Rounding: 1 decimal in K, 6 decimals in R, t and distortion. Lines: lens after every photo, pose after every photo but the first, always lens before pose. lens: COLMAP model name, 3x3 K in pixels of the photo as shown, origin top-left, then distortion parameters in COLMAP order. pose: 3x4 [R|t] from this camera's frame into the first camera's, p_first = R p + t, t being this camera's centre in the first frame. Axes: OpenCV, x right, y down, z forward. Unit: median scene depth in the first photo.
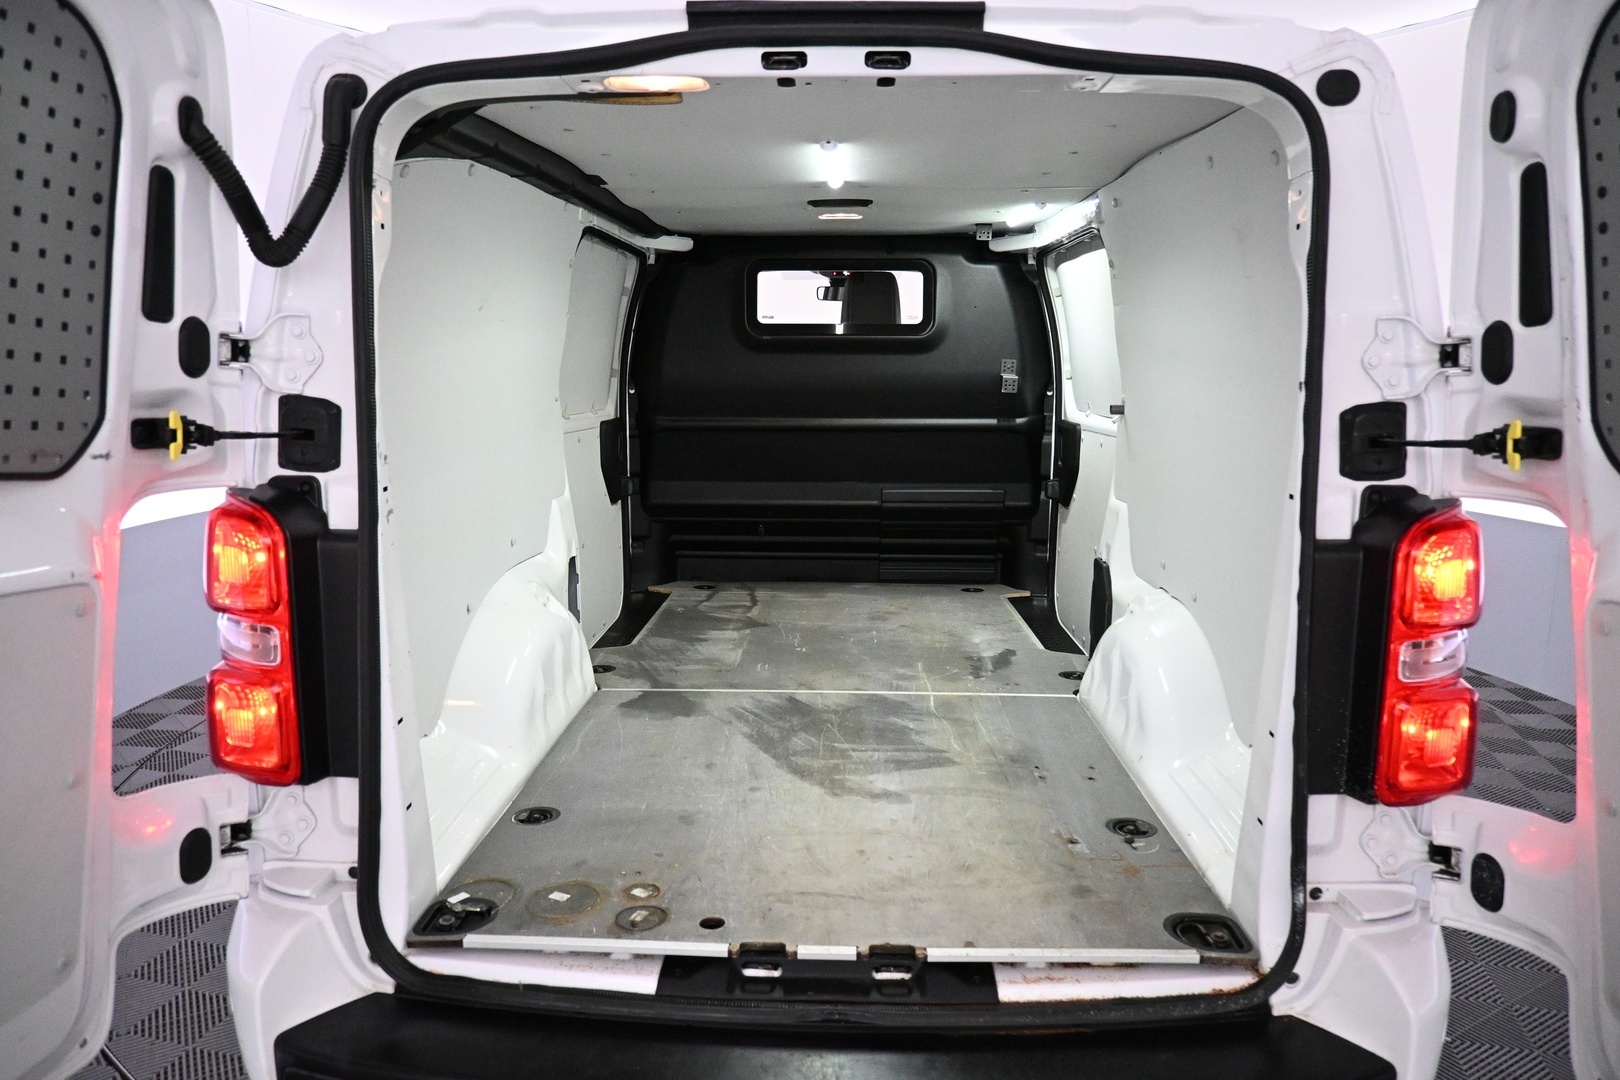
lens RADIAL K [[1089.6, 0, 804.5], [0, 1089.6, 533.5], [0, 0, 1]] dist [-0.007934, -0.000101]
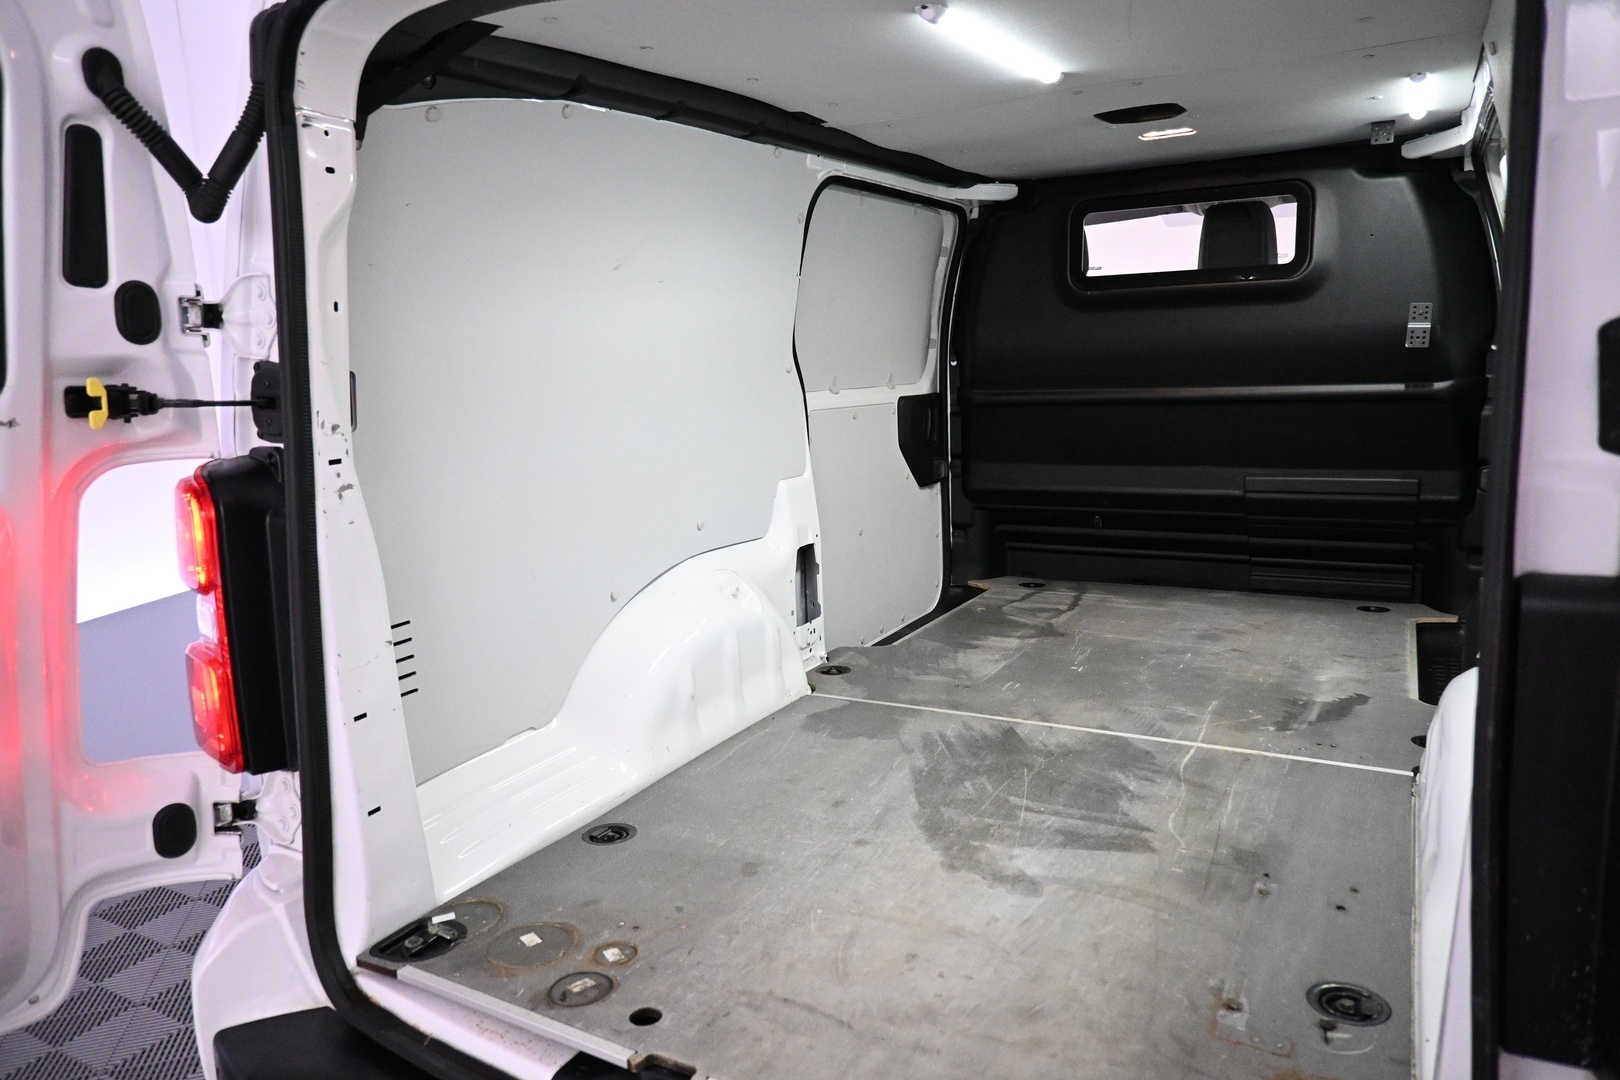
lens RADIAL K [[1089.6, 0, 804.5], [0, 1089.6, 533.5], [0, 0, 1]] dist [-0.007934, -0.000101]
pose [[0.891427, 0.037337, -0.451625, 0.238535], [-0.031369, 0.999294, 0.020697, -0.007674], [0.452078, -0.004283, 0.891968, 0.232233]]
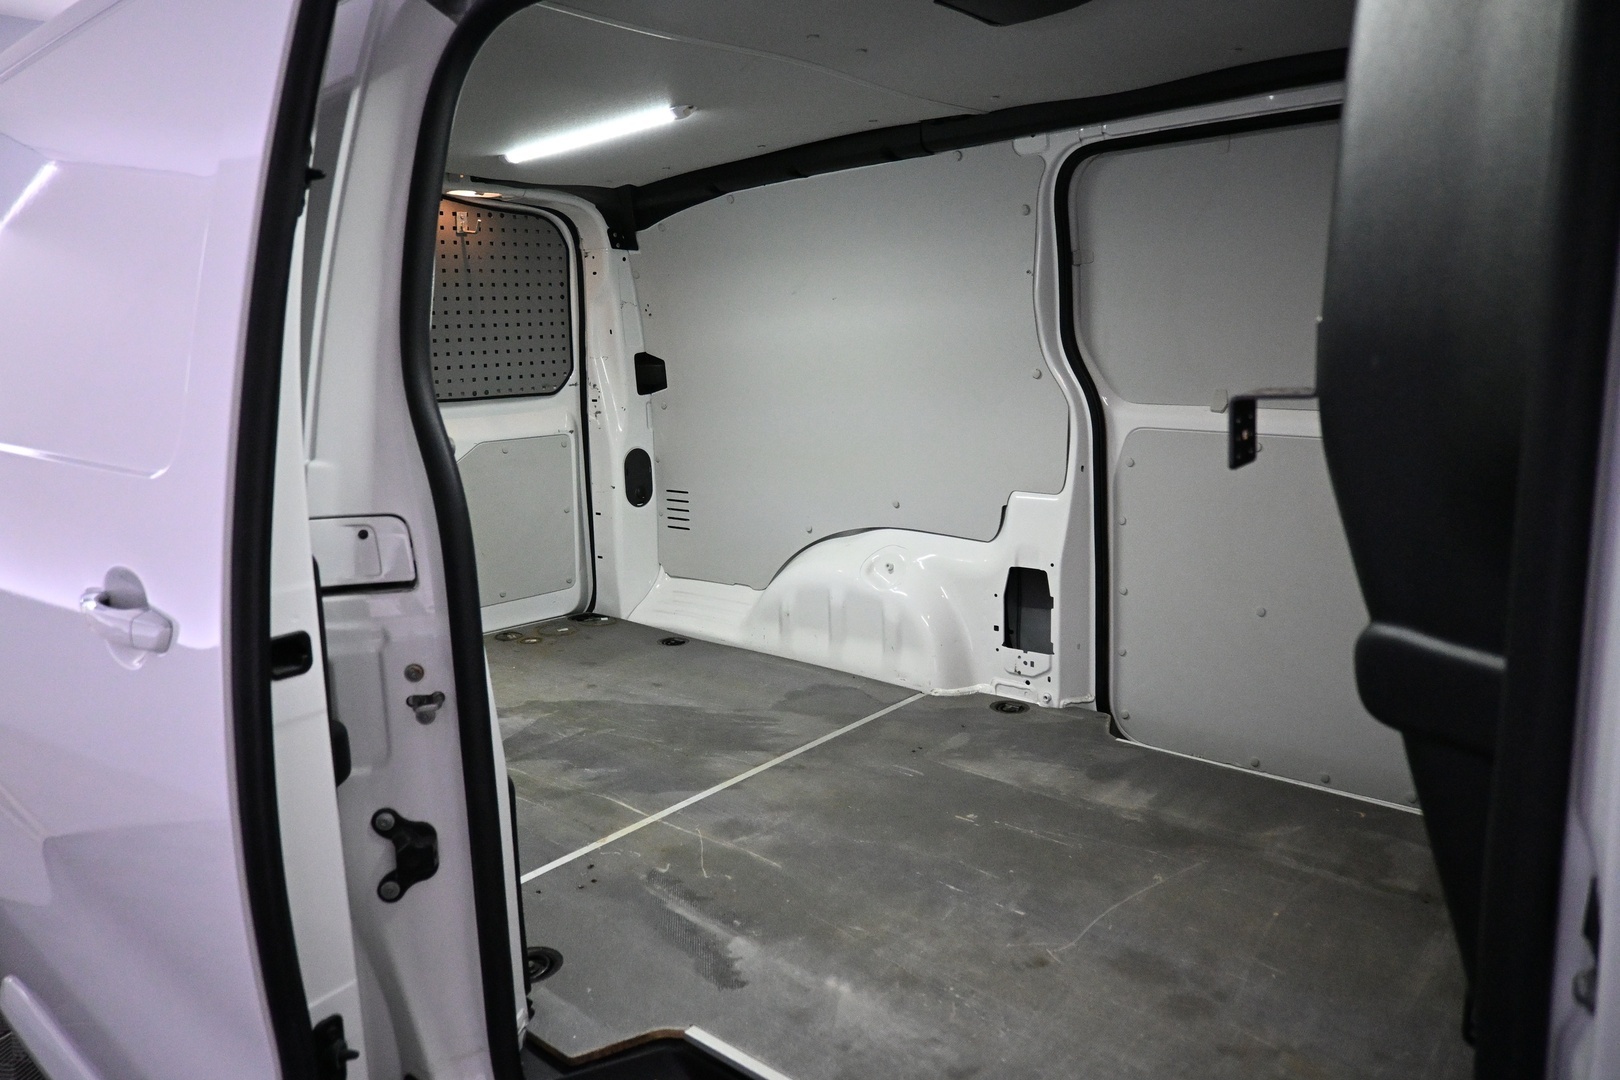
lens RADIAL K [[1089.6, 0, 804.5], [0, 1089.6, 533.5], [0, 0, 1]] dist [-0.007934, -0.000101]
pose [[-0.619049, 0.153079, -0.770289, 0.642821], [-0.102429, 0.956704, 0.272444, -0.257714], [0.778644, 0.247556, -0.576567, 1.633024]]
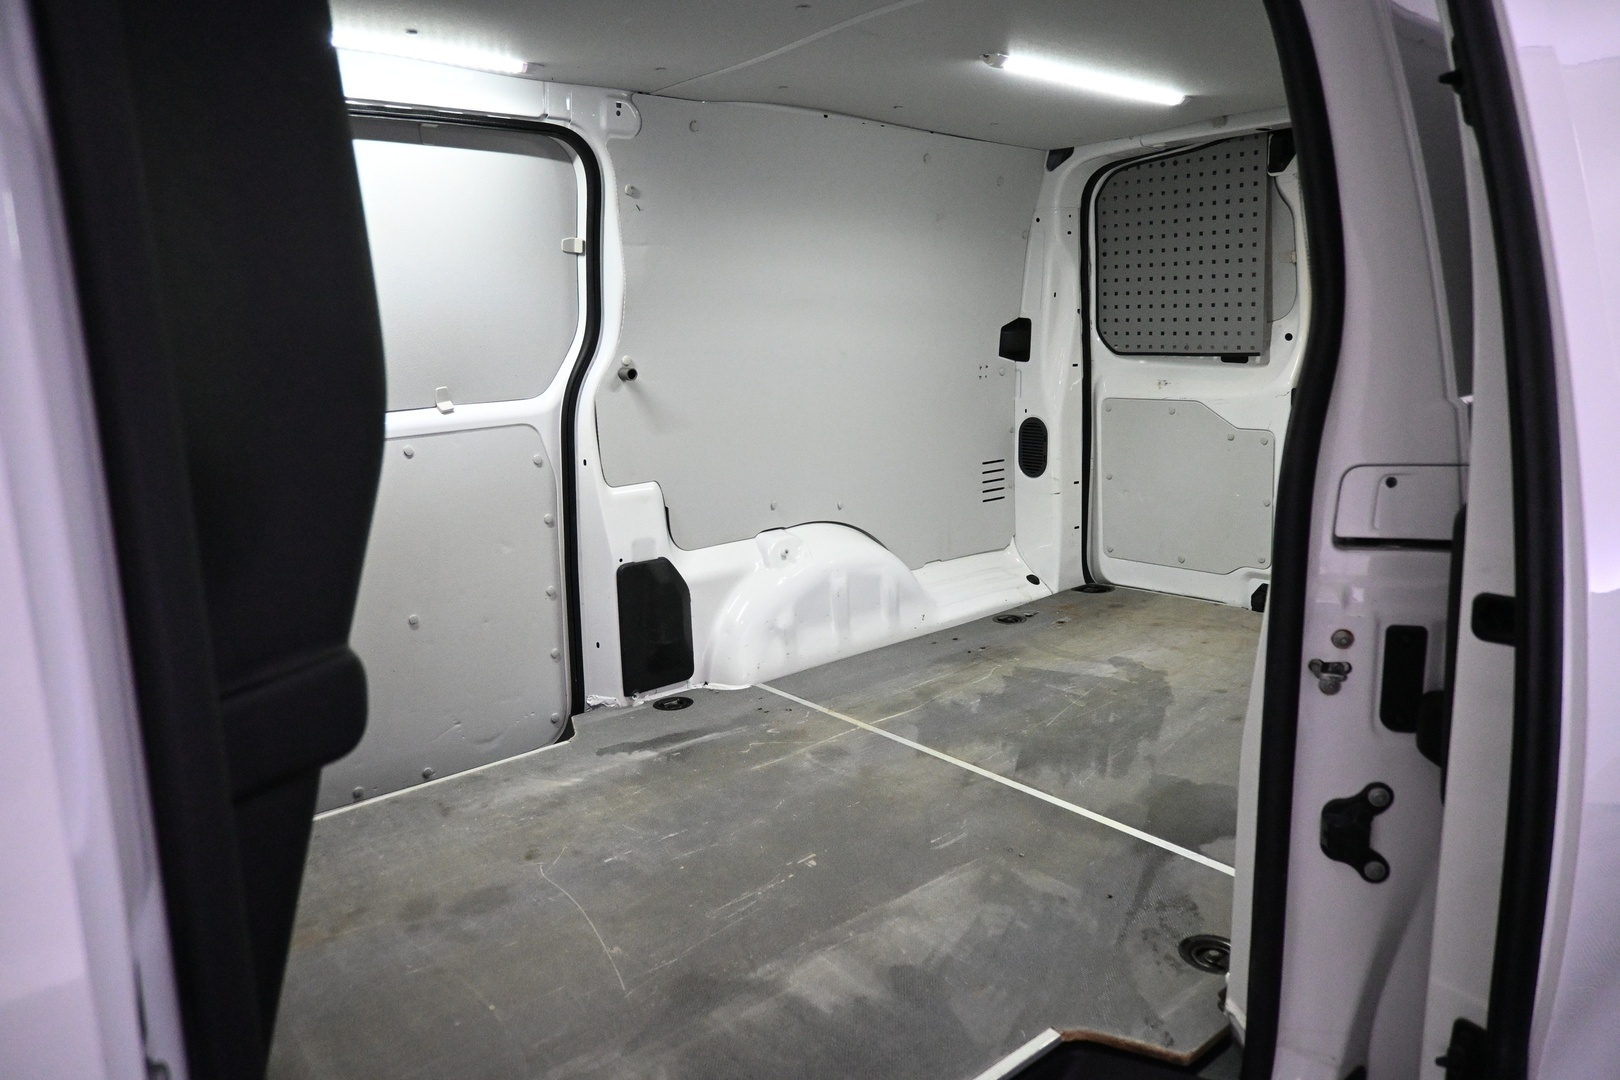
lens RADIAL K [[1089.6, 0, 804.5], [0, 1089.6, 533.5], [0, 0, 1]] dist [-0.007934, -0.000101]
pose [[-0.657732, -0.127838, 0.742324, -0.488925], [0.151089, 0.943074, 0.296282, -0.260781], [-0.737943, 0.307032, -0.600975, 1.676193]]
